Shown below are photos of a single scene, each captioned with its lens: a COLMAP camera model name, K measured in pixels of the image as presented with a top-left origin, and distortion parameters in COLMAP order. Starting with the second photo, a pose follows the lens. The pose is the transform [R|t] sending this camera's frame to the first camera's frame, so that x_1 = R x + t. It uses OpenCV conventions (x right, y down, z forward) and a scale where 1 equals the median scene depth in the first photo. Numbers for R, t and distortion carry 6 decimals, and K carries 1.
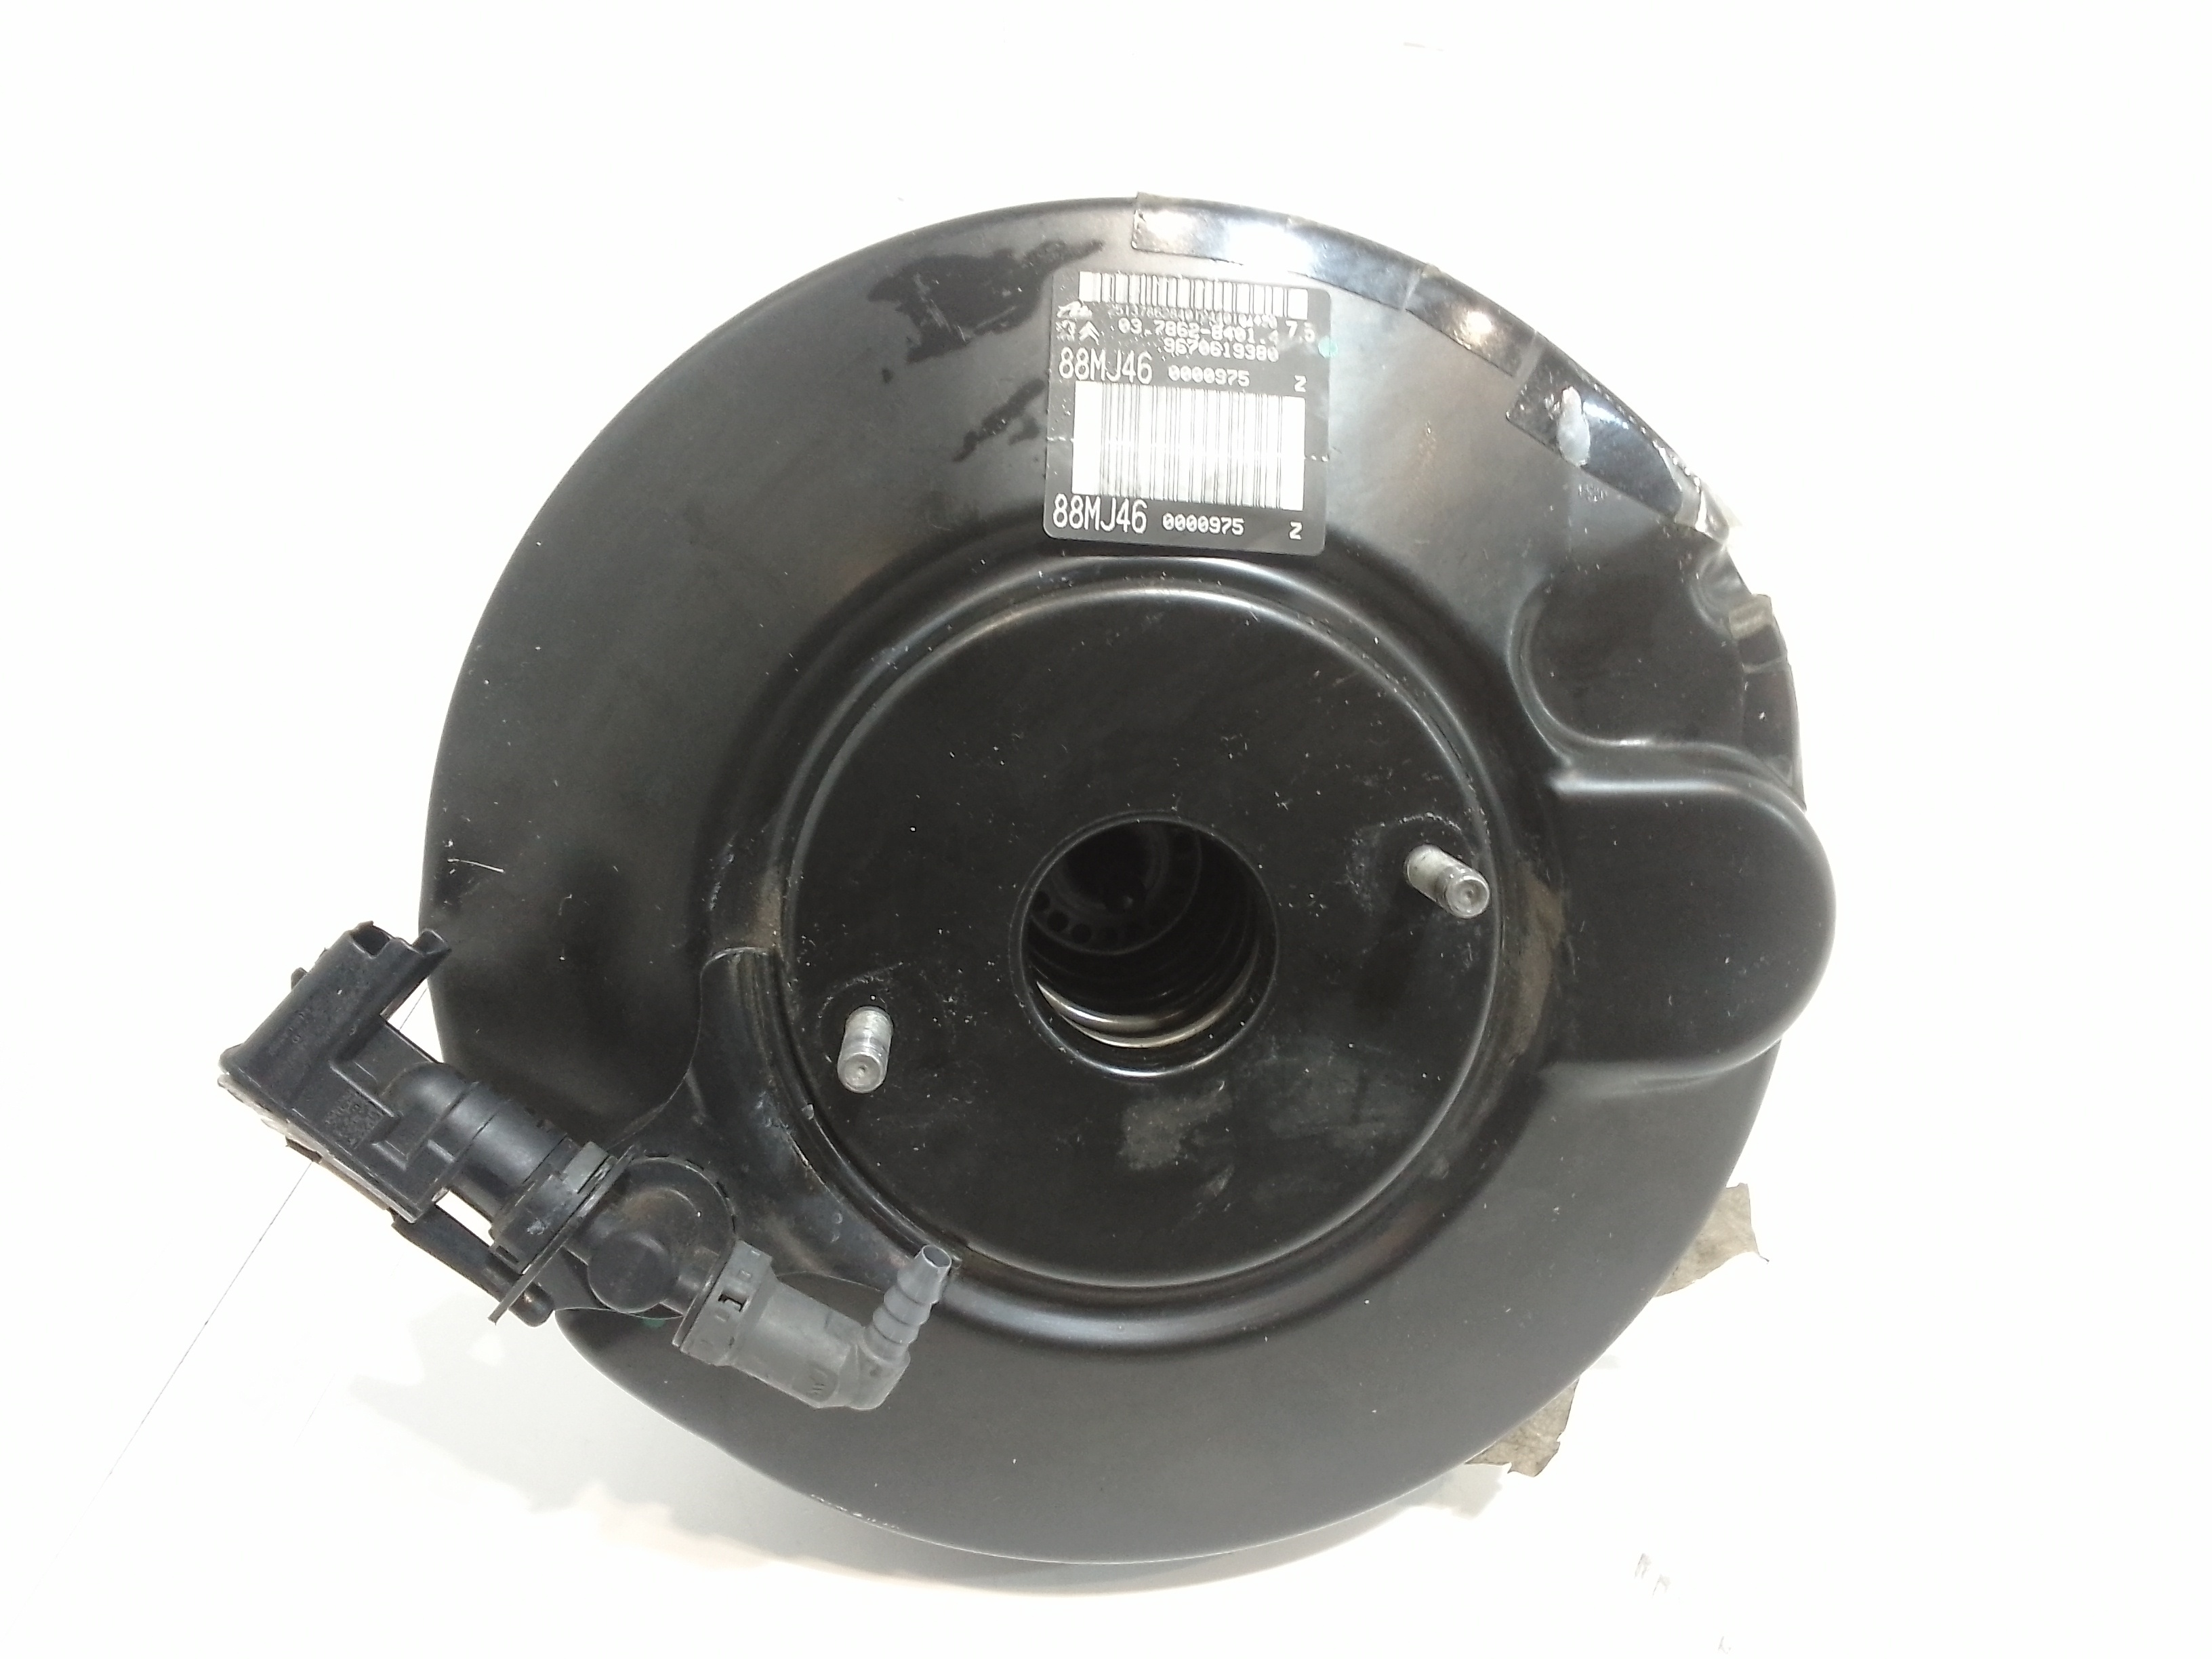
lens RADIAL K [[1711.8, 0, 1097.1], [0, 1711.8, 830.3], [0, 0, 1]] dist [0.092589, -0.144235]
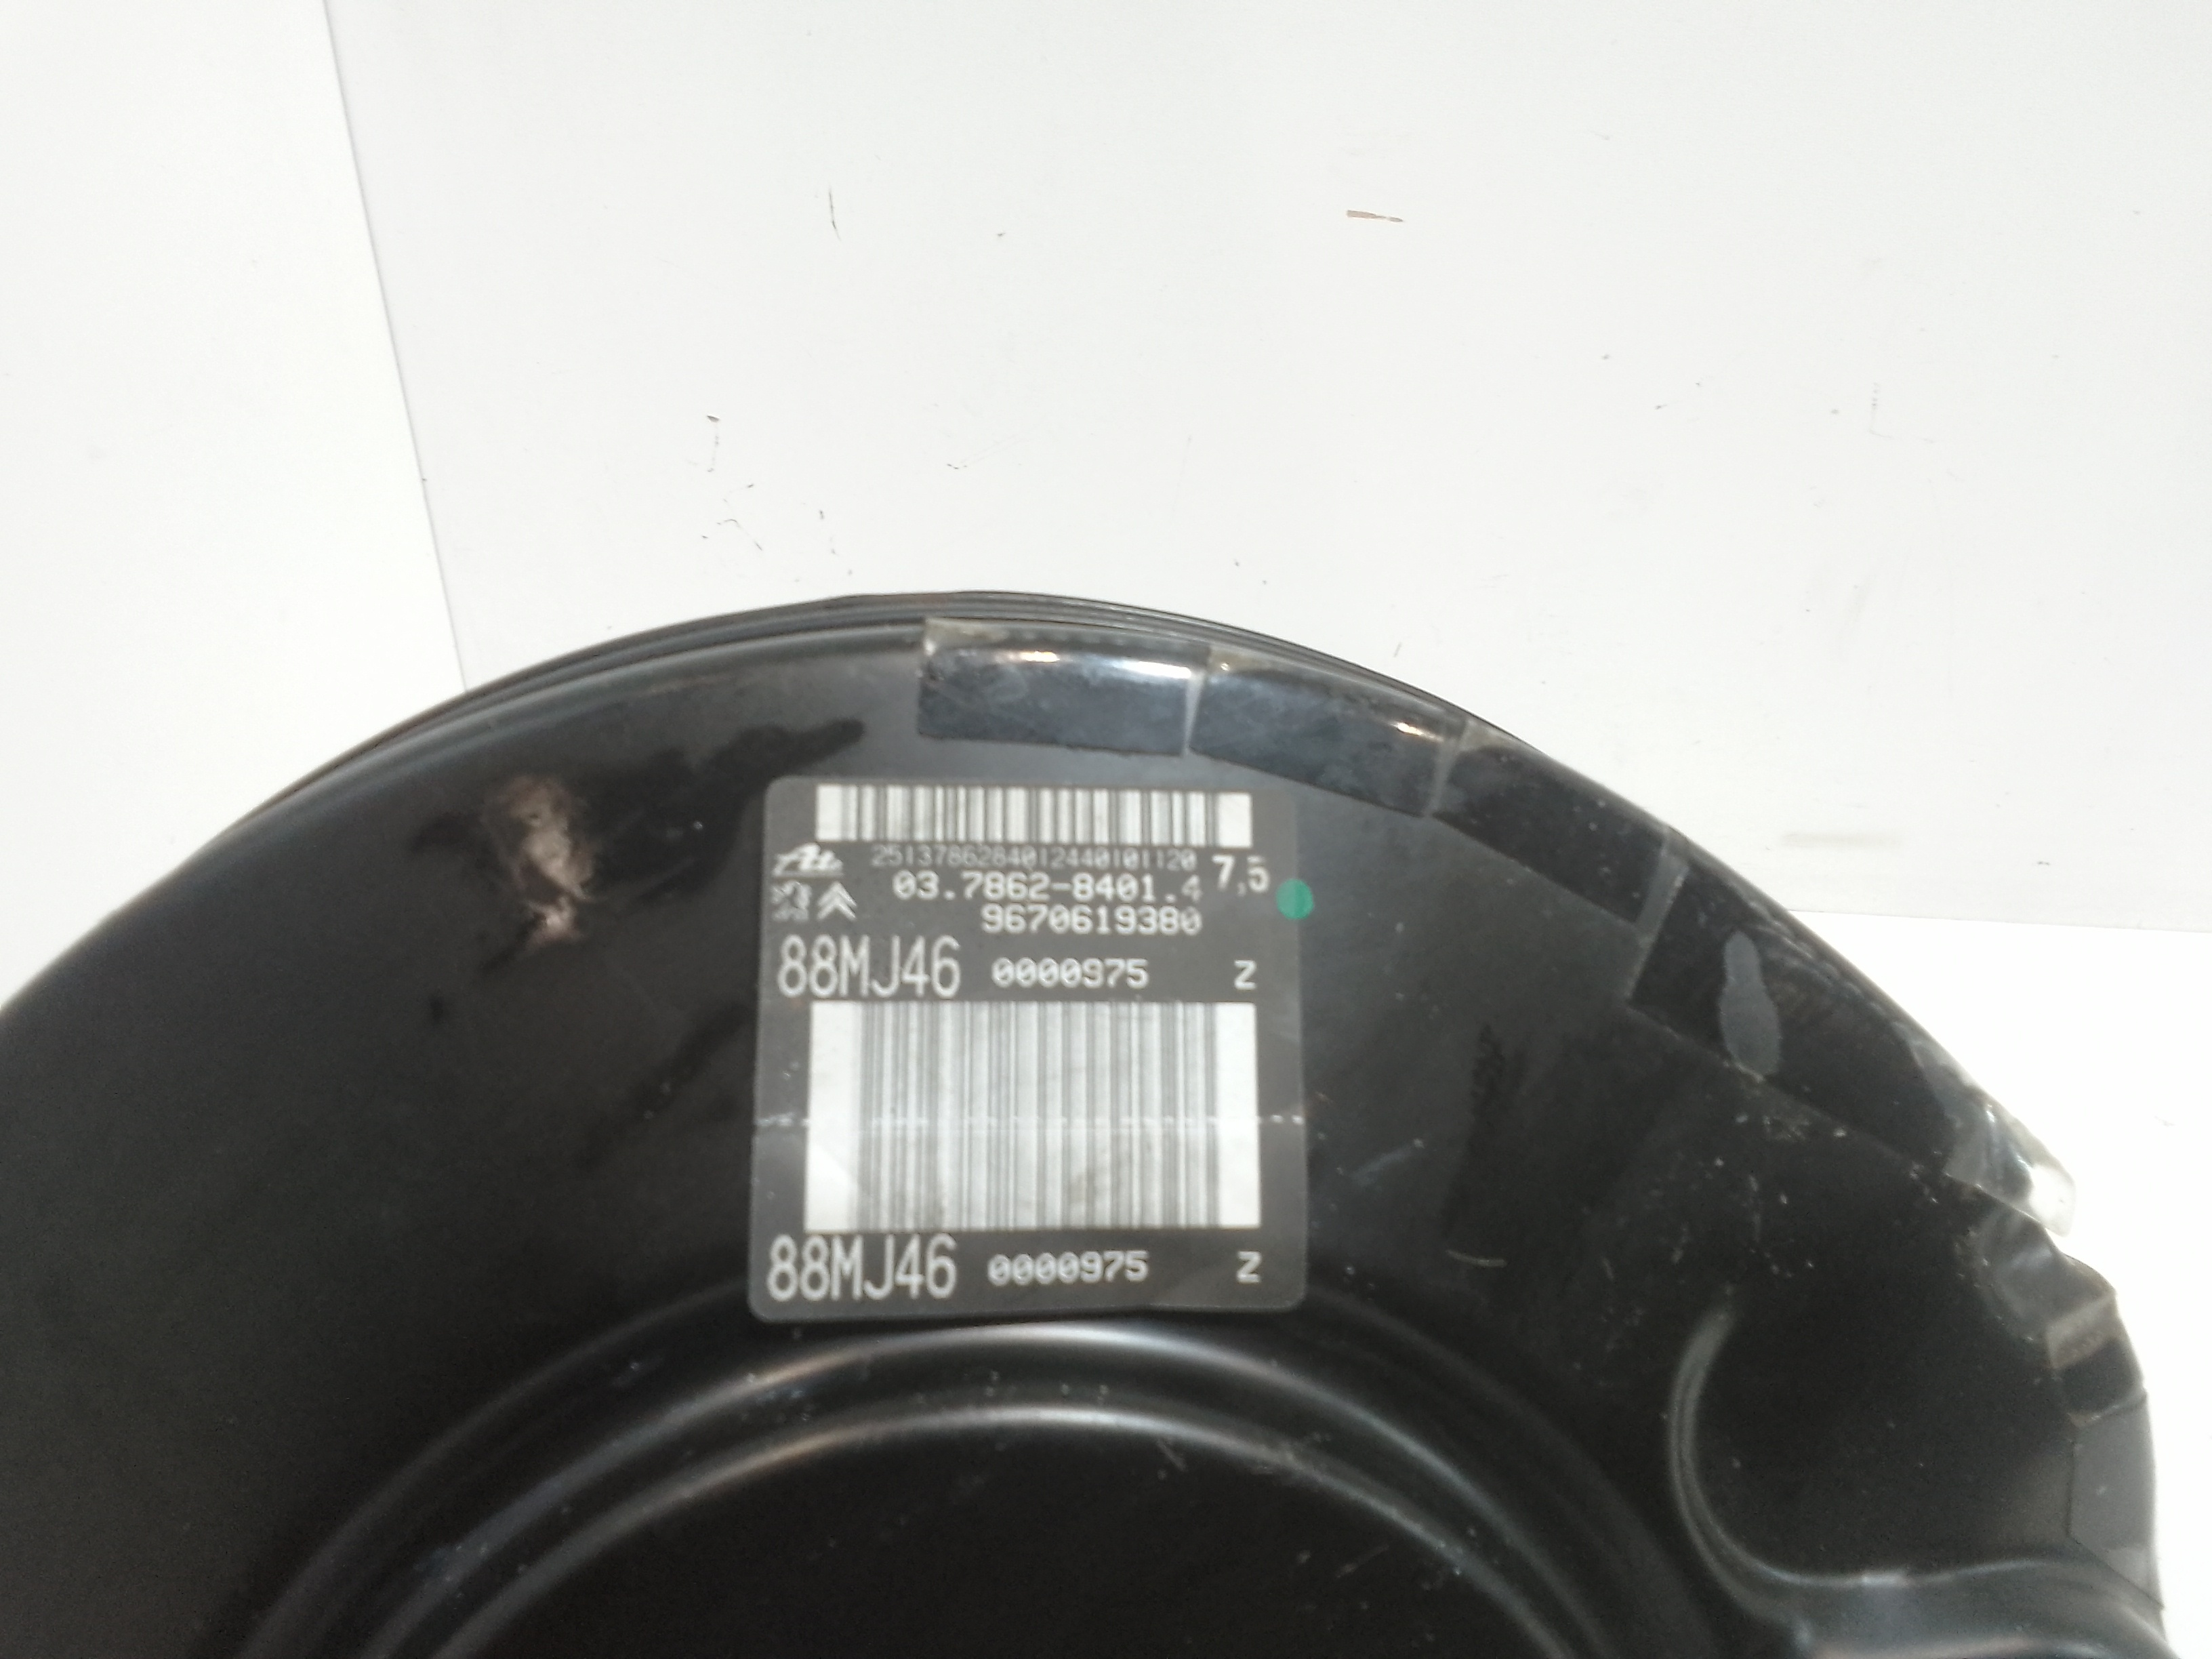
lens RADIAL K [[1711.8, 0, 1097.1], [0, 1711.8, 830.3], [0, 0, 1]] dist [0.092589, -0.144235]
pose [[0.999130, -0.034431, 0.023552, 0.062434], [0.035424, 0.998442, -0.043121, -0.284974], [-0.022031, 0.043918, 0.998792, 0.479014]]
